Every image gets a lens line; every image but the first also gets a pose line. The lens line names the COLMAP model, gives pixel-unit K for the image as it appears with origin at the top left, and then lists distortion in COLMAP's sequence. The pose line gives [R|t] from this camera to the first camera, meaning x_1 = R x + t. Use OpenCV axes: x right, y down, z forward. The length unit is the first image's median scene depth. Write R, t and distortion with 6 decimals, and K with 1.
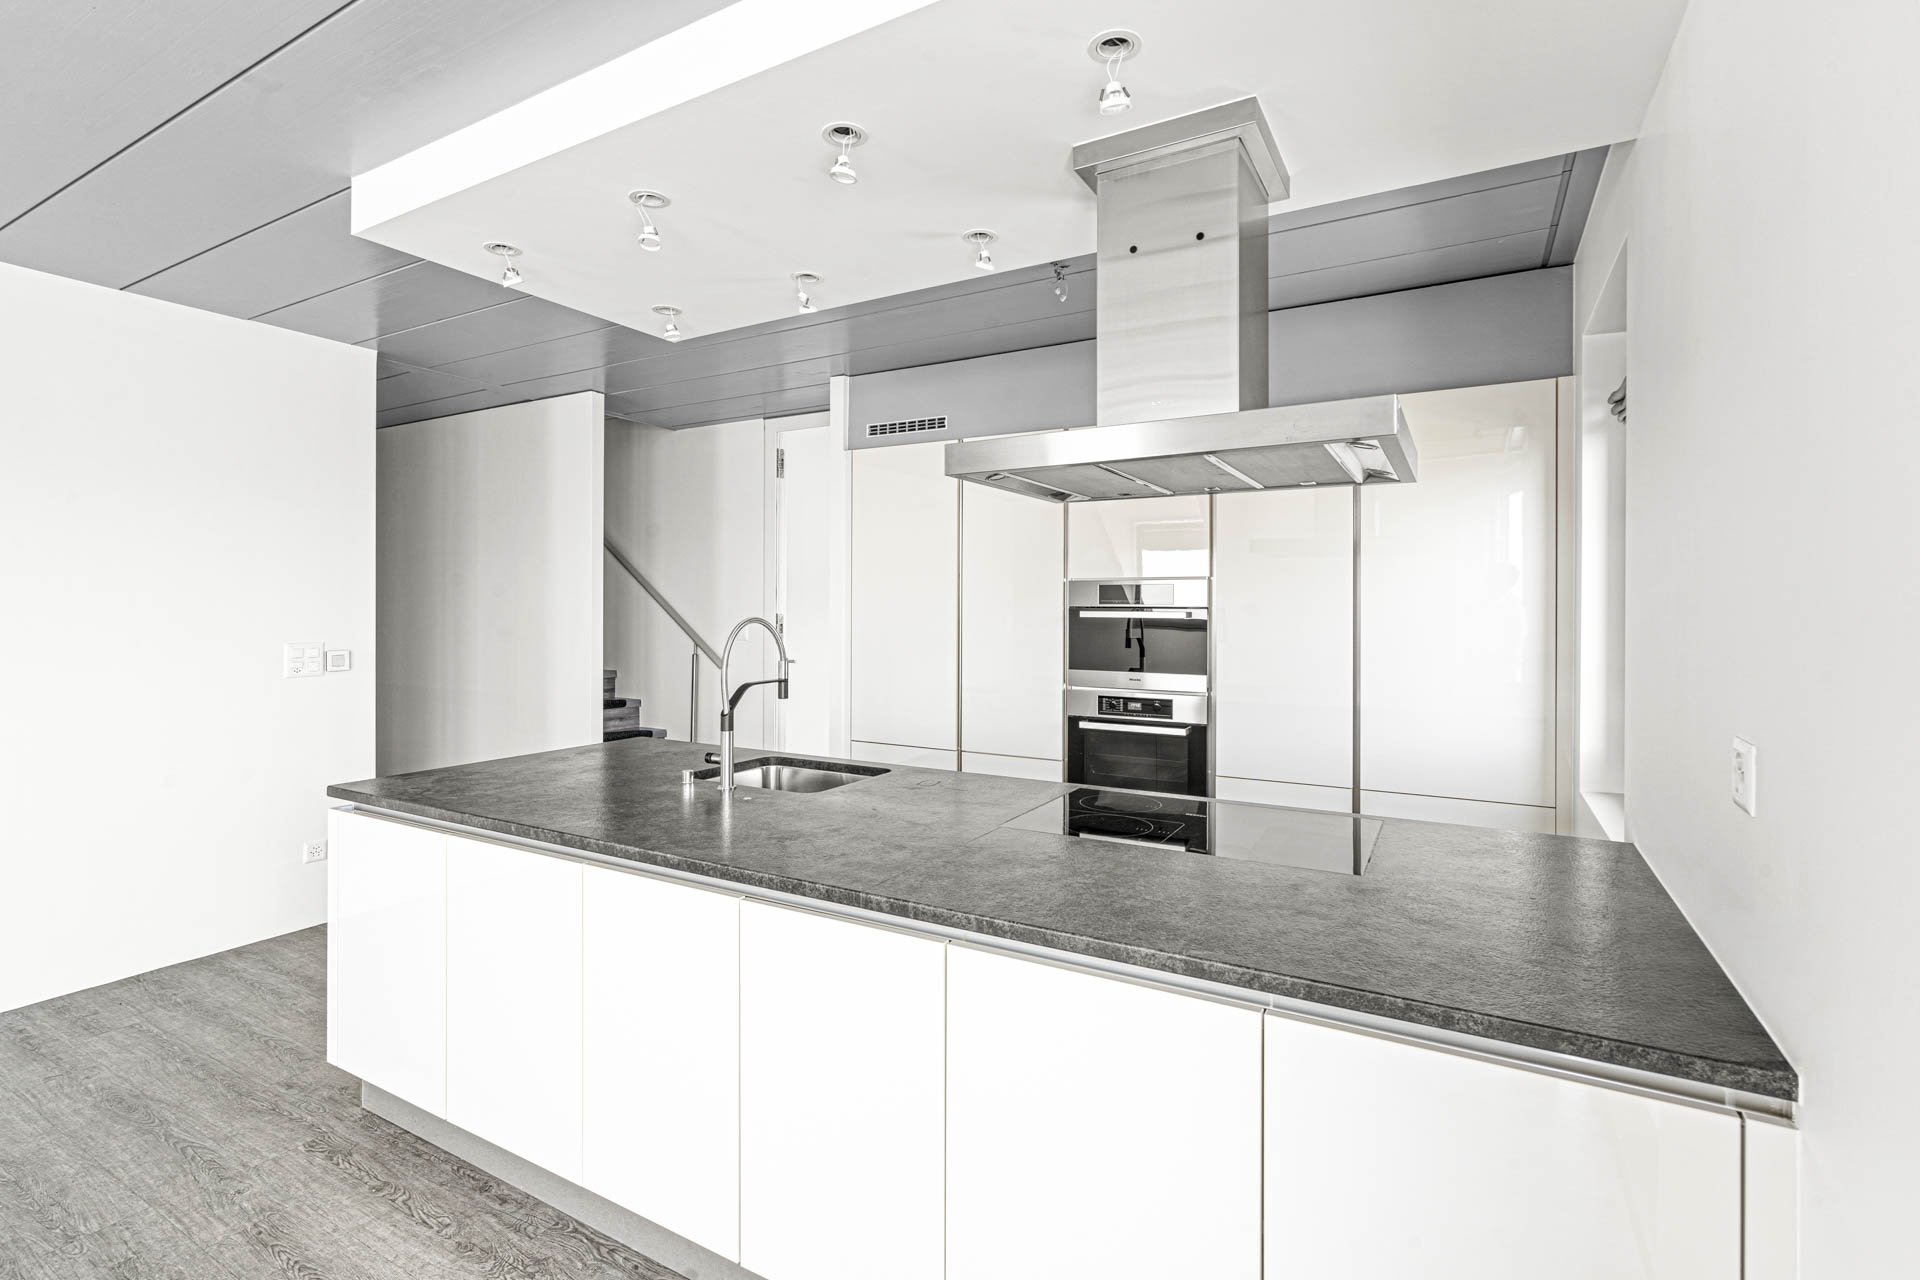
lens RADIAL K [[884.2, 0, 968.2], [0, 884.2, 607.4], [0, 0, 1]] dist [0.003483, 0.000423]
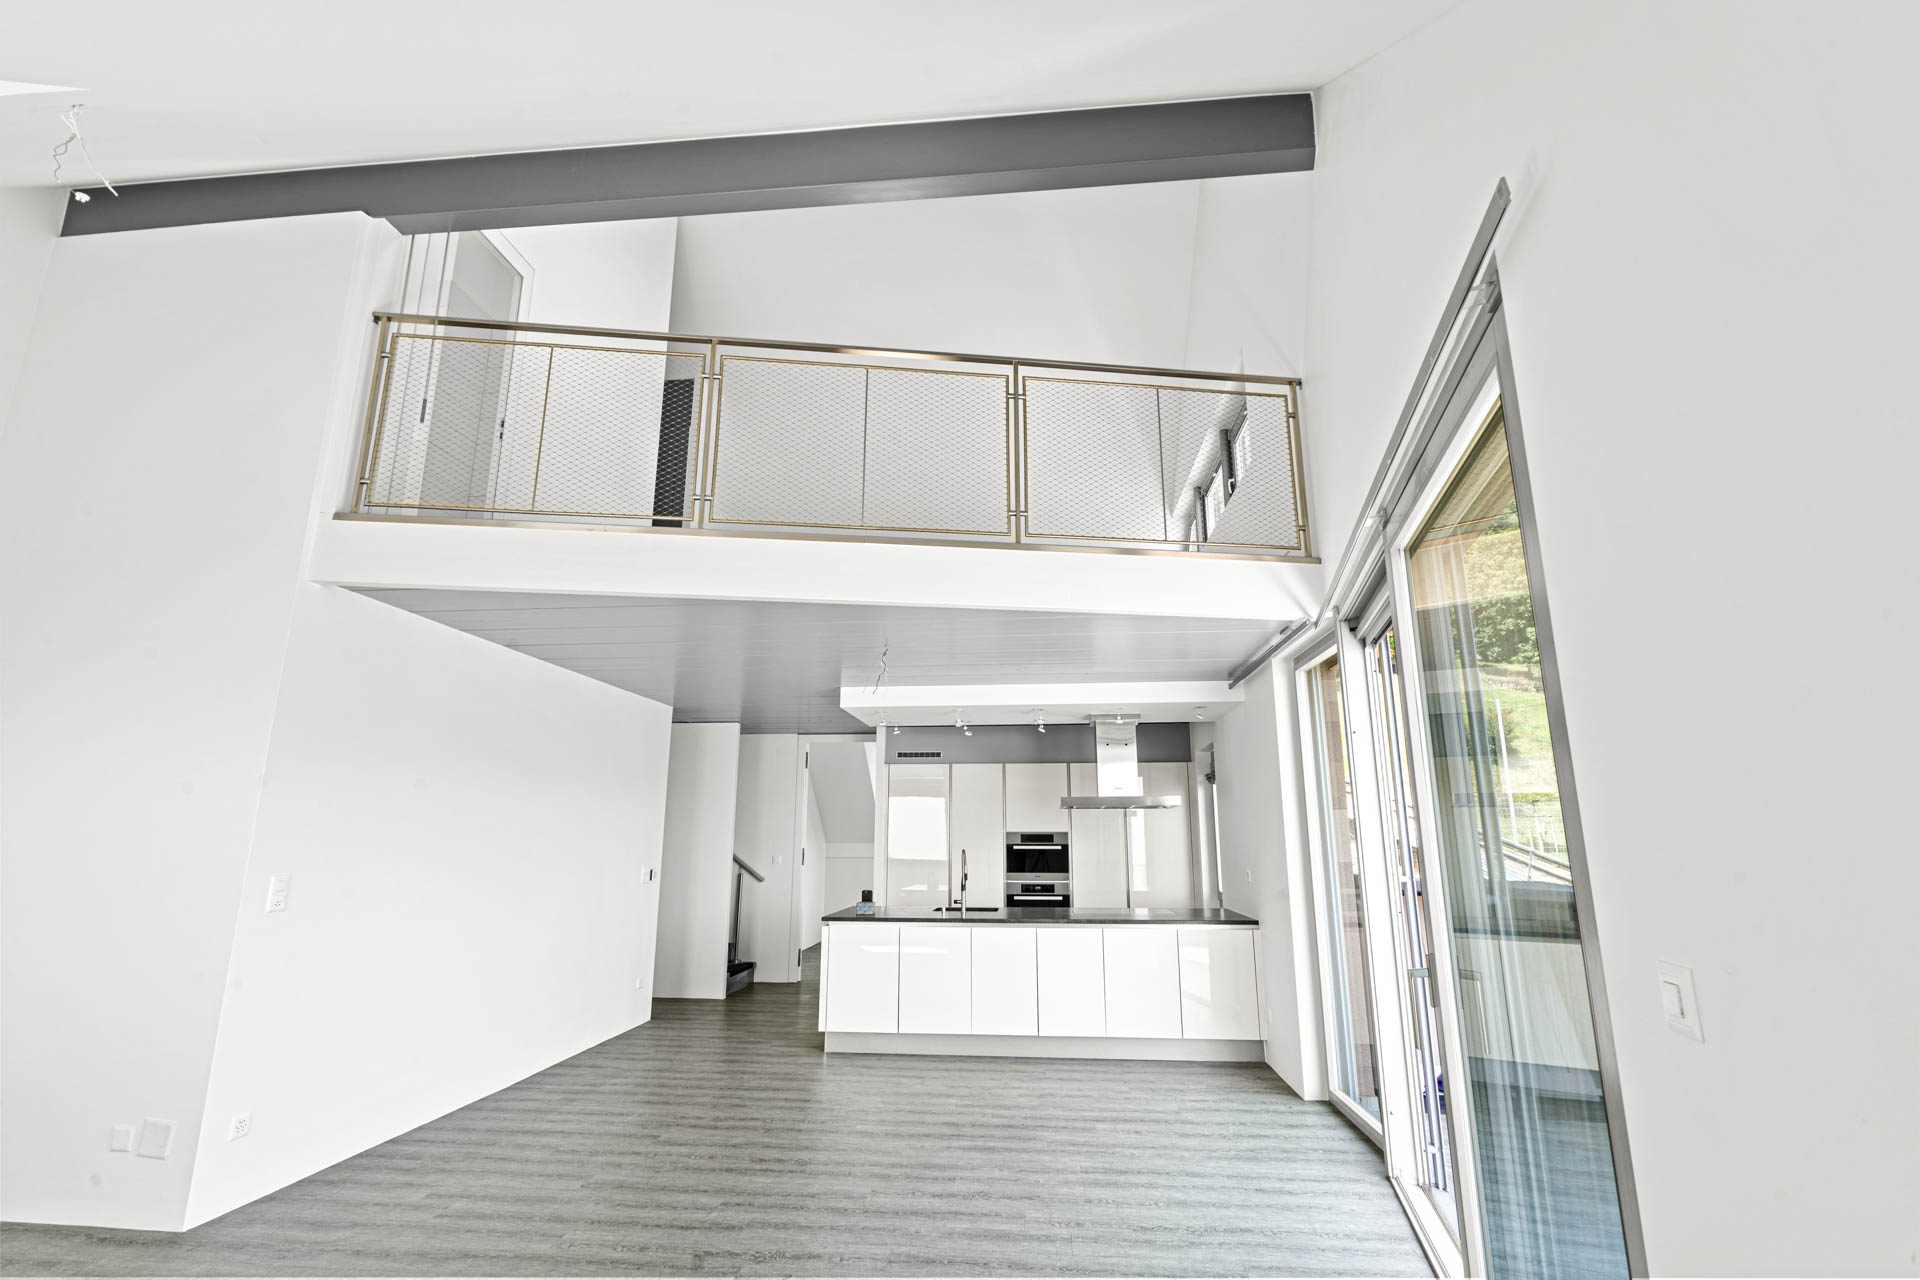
lens RADIAL K [[884.2, 0, 960.9], [0, 884.2, 639.0], [0, 0, 1]] dist [0.003483, 0.000423]
pose [[0.909324, 0.083407, 0.407644, -0.965729], [0.005670, 0.977128, -0.212575, -0.033066], [-0.416050, 0.195611, 0.888053, -1.061231]]
